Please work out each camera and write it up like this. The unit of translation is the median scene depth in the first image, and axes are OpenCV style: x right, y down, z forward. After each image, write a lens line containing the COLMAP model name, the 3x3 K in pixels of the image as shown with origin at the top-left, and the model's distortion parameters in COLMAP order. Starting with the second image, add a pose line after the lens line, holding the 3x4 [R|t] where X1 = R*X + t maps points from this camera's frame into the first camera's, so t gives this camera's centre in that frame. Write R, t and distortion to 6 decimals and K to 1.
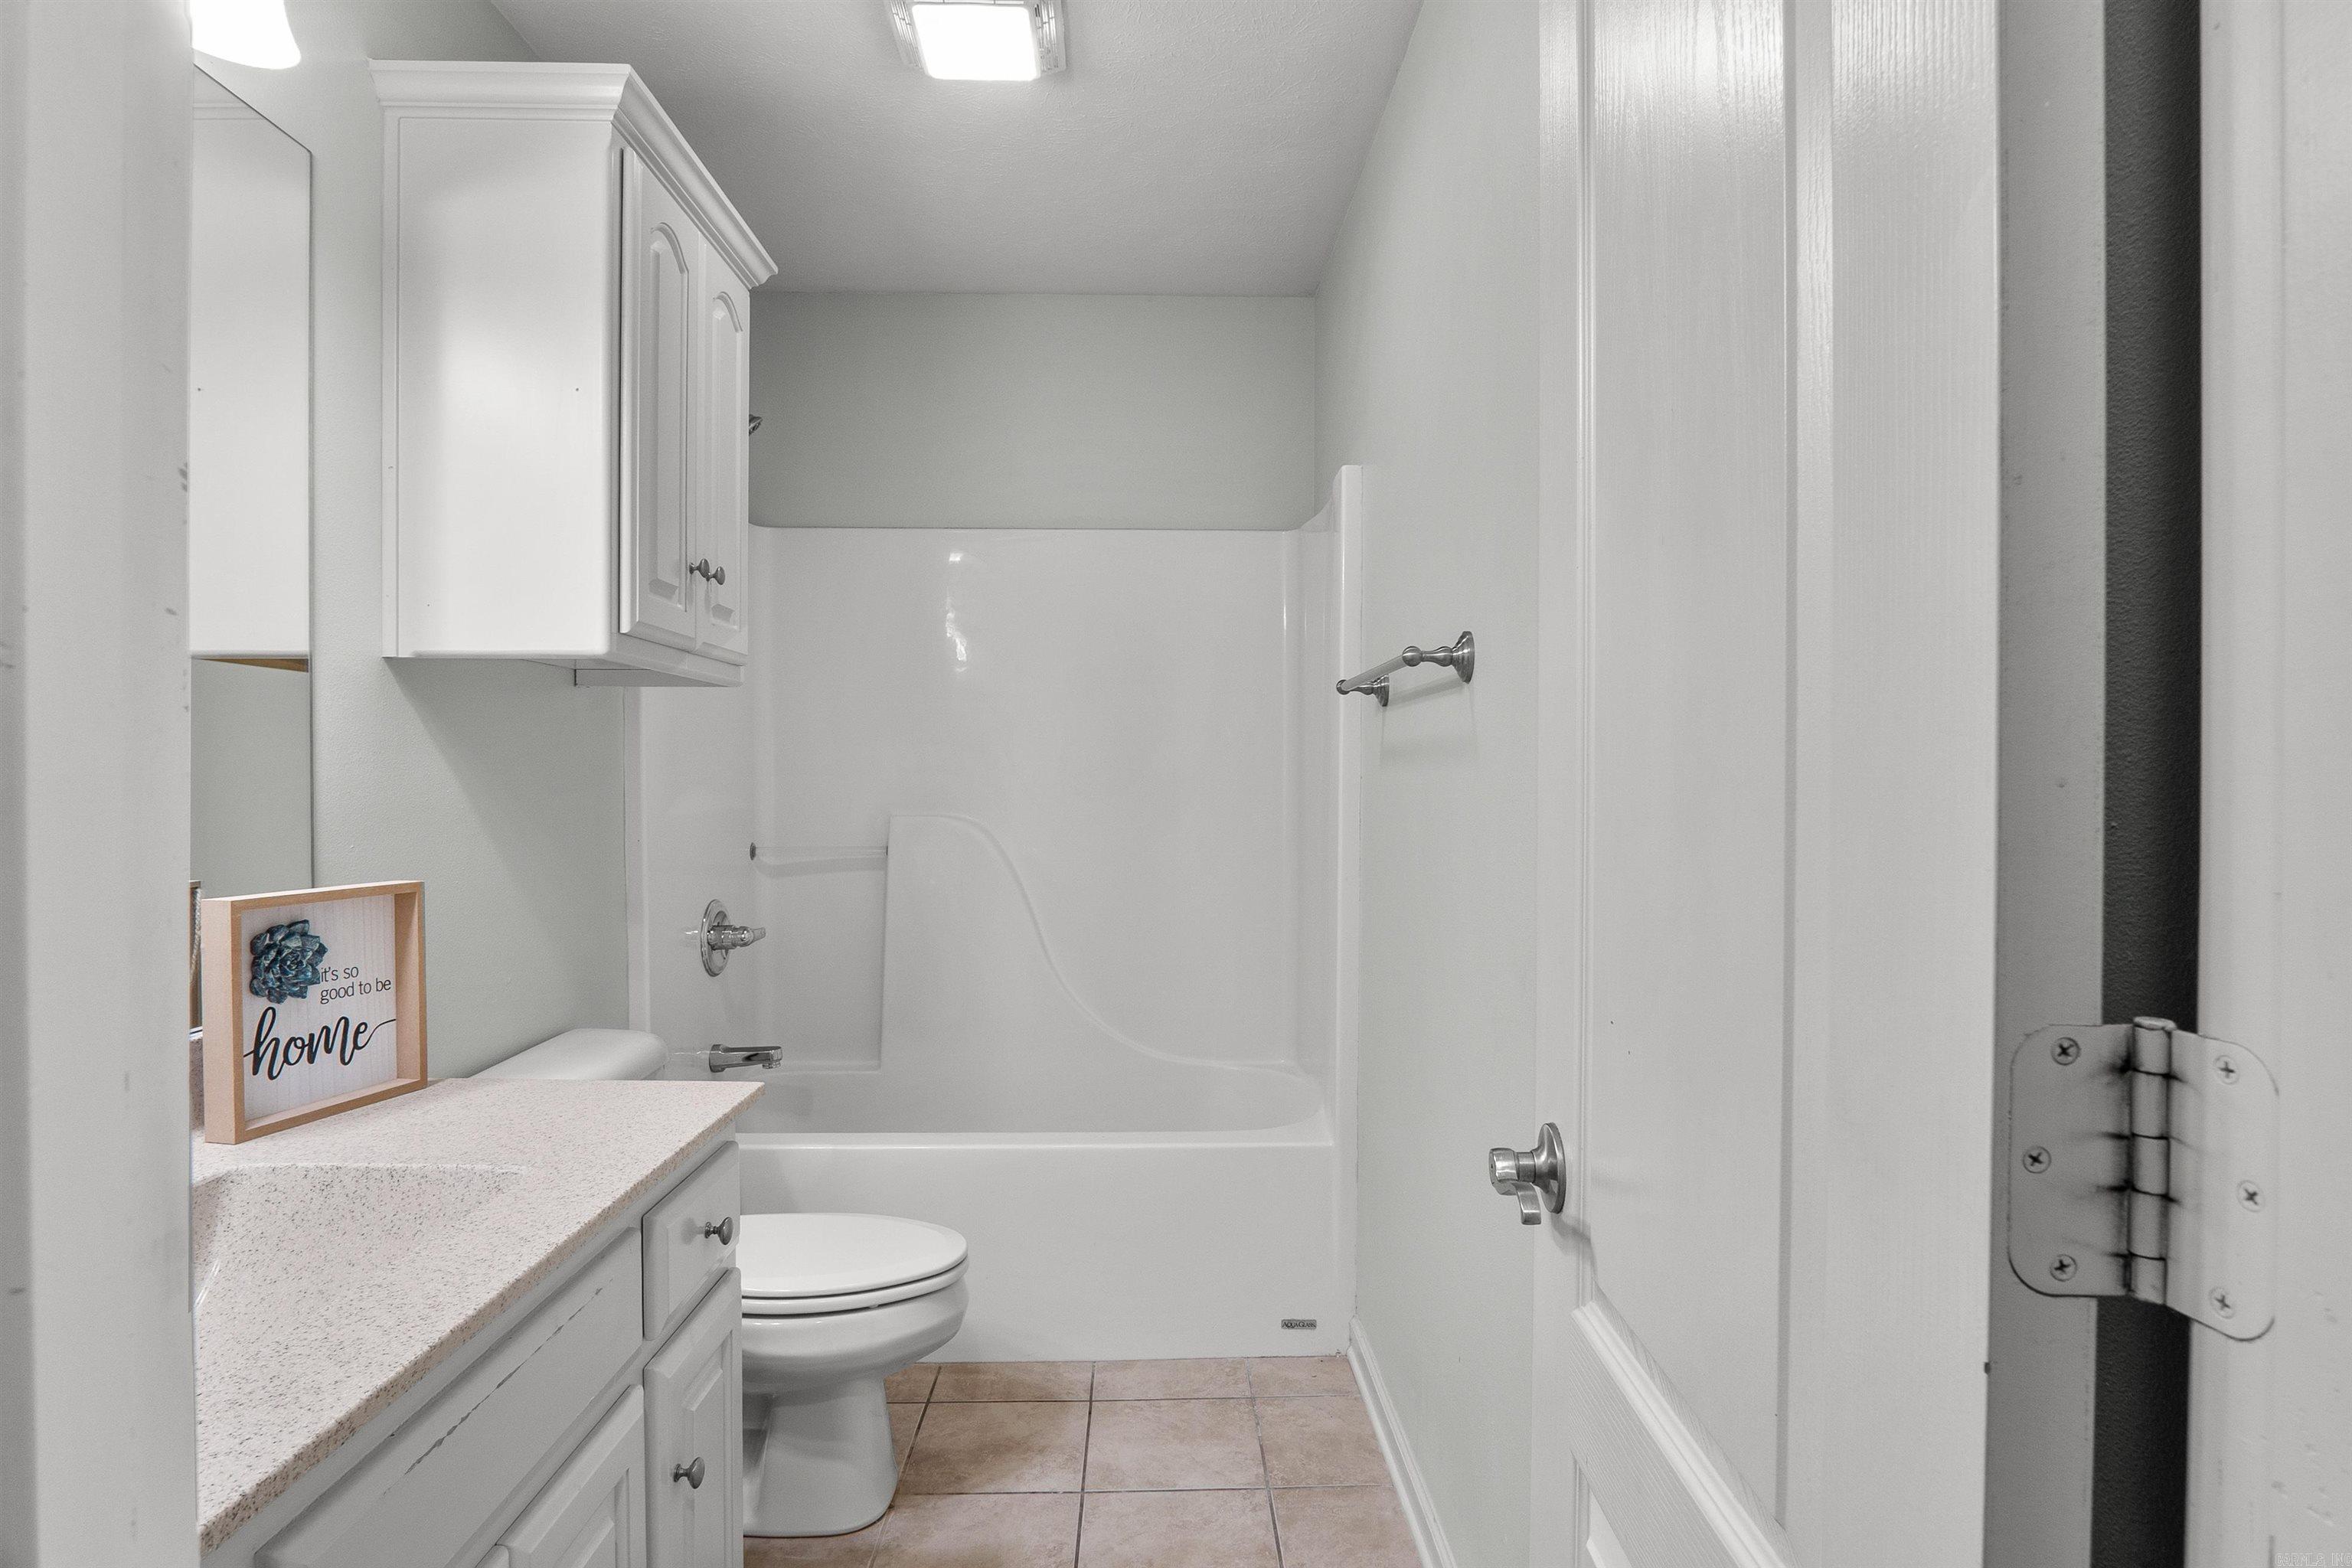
lens RADIAL K [[1242.5, 0, 1176.0], [0, 1242.5, 784.0], [0, 0, 1]] dist [-0.038427, 0.009343]
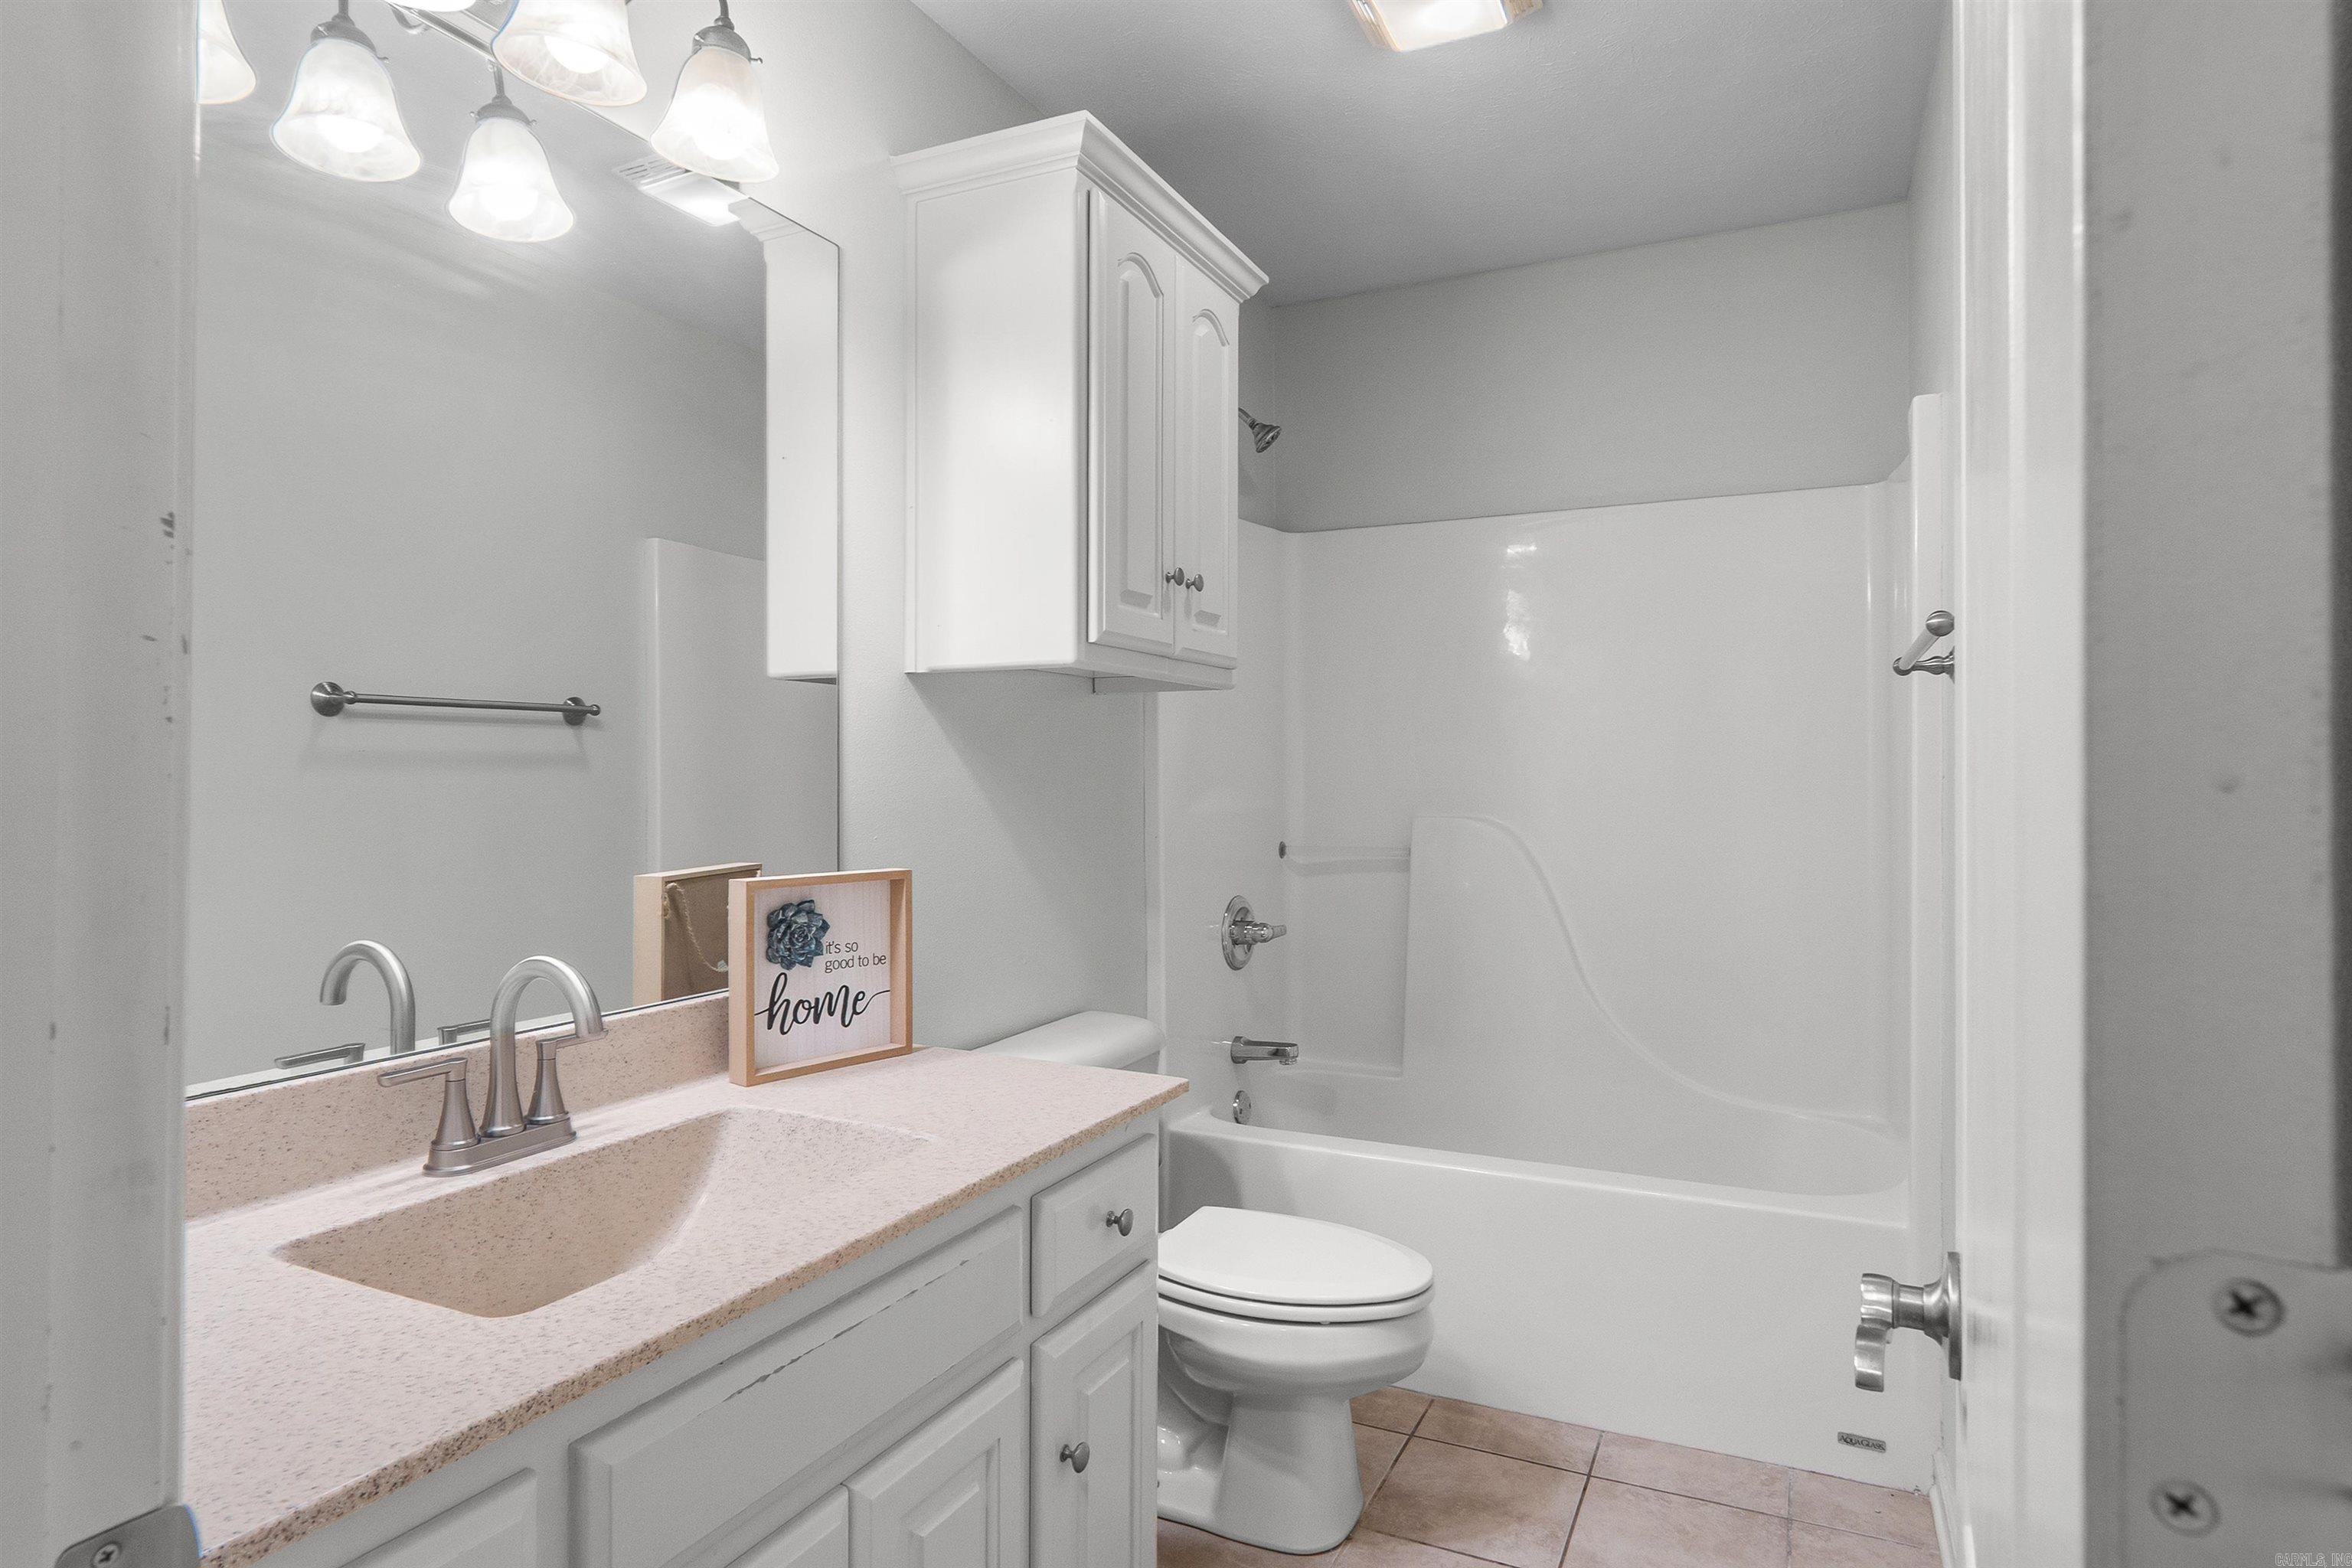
lens RADIAL K [[1259.6, 0, 1182.4], [0, 1259.6, 759.6], [0, 0, 1]] dist [-0.017592, 0.010186]
pose [[0.891930, -0.007723, -0.452108, 0.108874], [-0.001158, 0.999812, -0.019364, 0.000117], [0.452172, 0.017795, 0.891753, 0.062425]]
